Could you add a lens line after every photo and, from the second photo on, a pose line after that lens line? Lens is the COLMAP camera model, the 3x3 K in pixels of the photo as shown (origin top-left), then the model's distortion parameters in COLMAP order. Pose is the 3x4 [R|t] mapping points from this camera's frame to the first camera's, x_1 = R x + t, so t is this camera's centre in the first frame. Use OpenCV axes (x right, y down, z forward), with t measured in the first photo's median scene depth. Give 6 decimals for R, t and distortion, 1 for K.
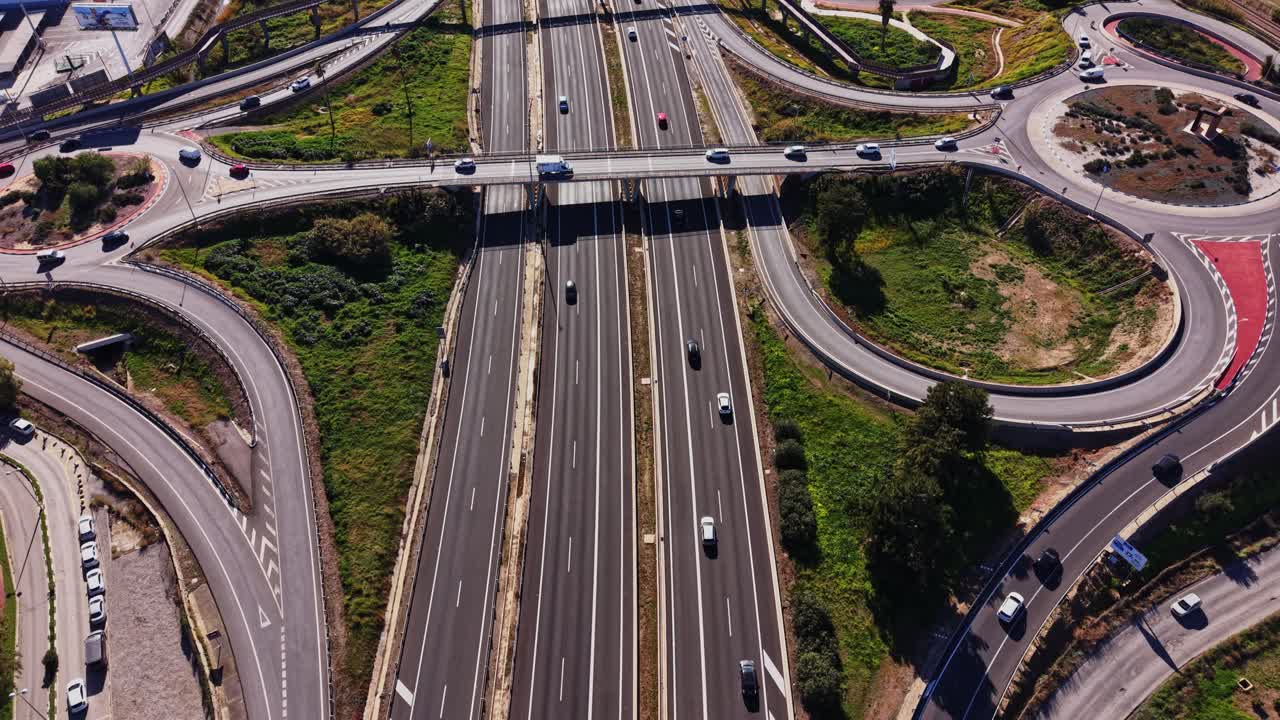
lens RADIAL K [[934.1, 0, 640.0], [0, 934.1, 360.0], [0, 0, 1]] dist [0.031437, -0.054416]
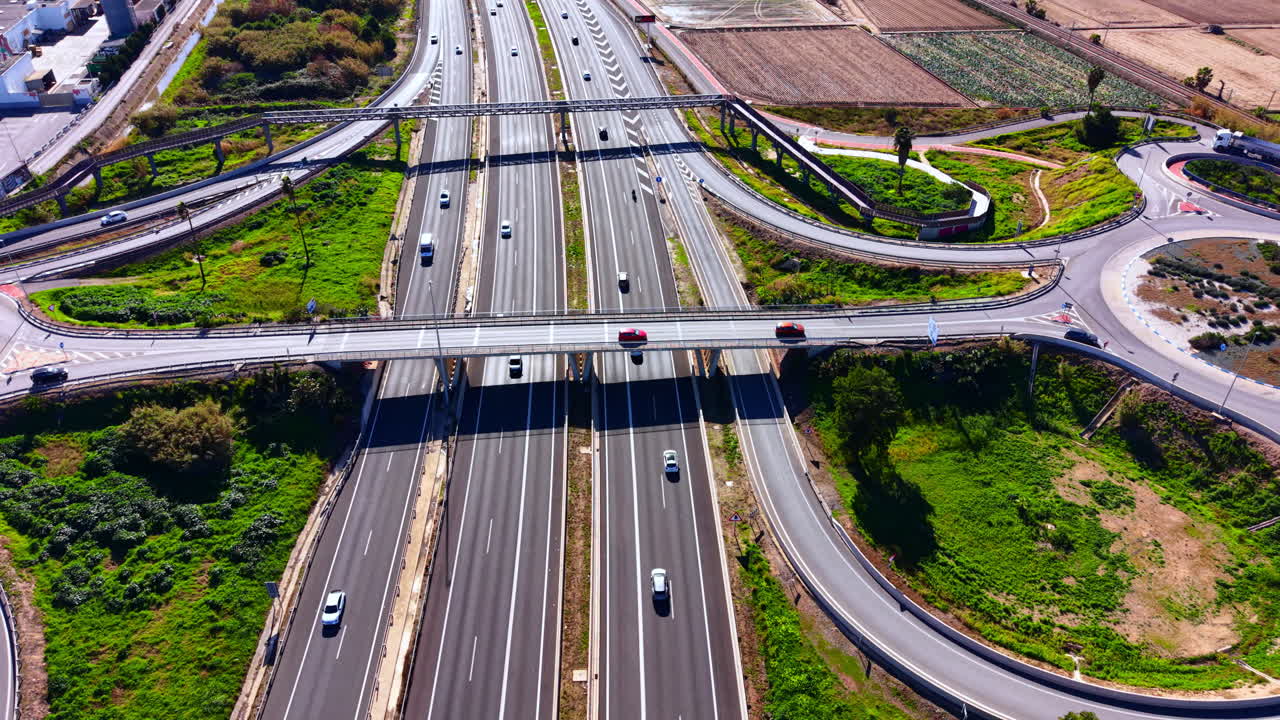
lens RADIAL K [[918.1, 0, 640.0], [0, 918.1, 360.0], [0, 0, 1]] dist [0.045046, -0.067631]
pose [[0.999955, 0.007564, 0.005787, 0.033755], [-0.006598, 0.988409, -0.151670, -0.076108], [-0.006867, 0.151625, 0.988414, 0.273343]]
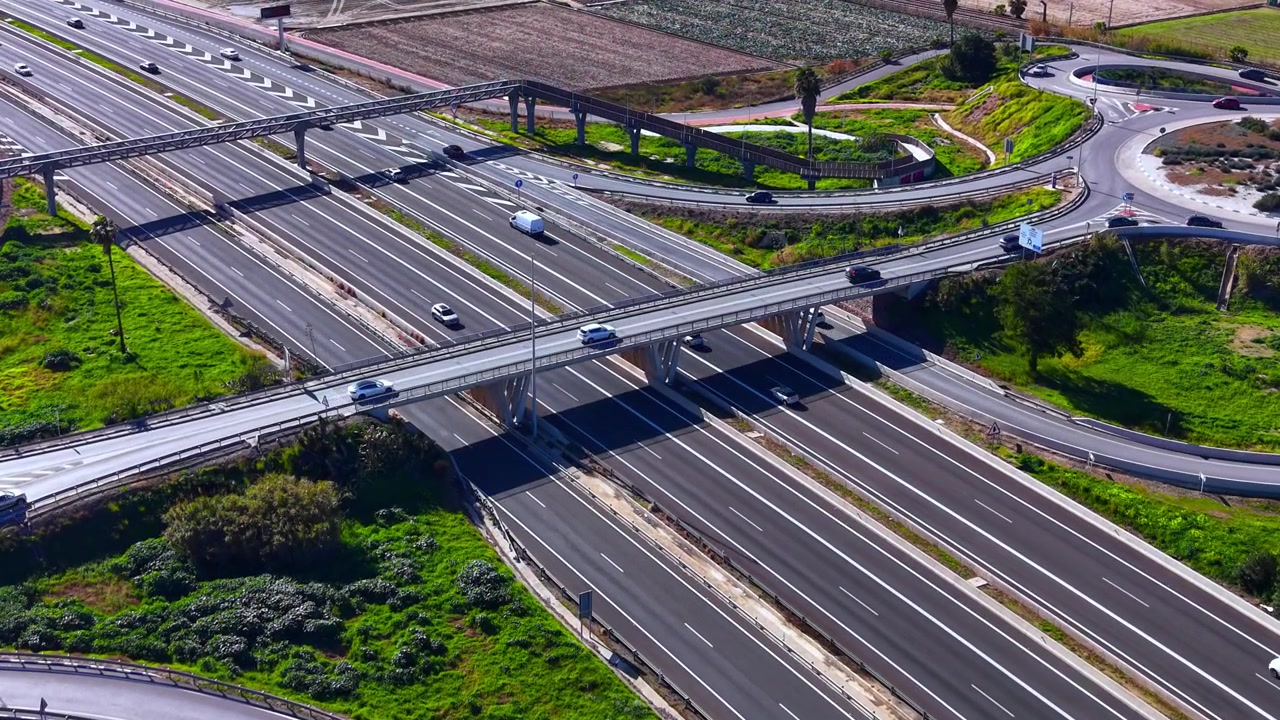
lens RADIAL K [[1838.2, 0, 640.0], [0, 1838.2, 360.0], [0, 0, 1]] dist [0.224605, -0.898301]
pose [[0.873832, -0.174406, 0.453873, -0.511026], [0.326396, 0.902285, -0.281688, 0.117861], [-0.360394, 0.394290, 0.845370, 0.076752]]
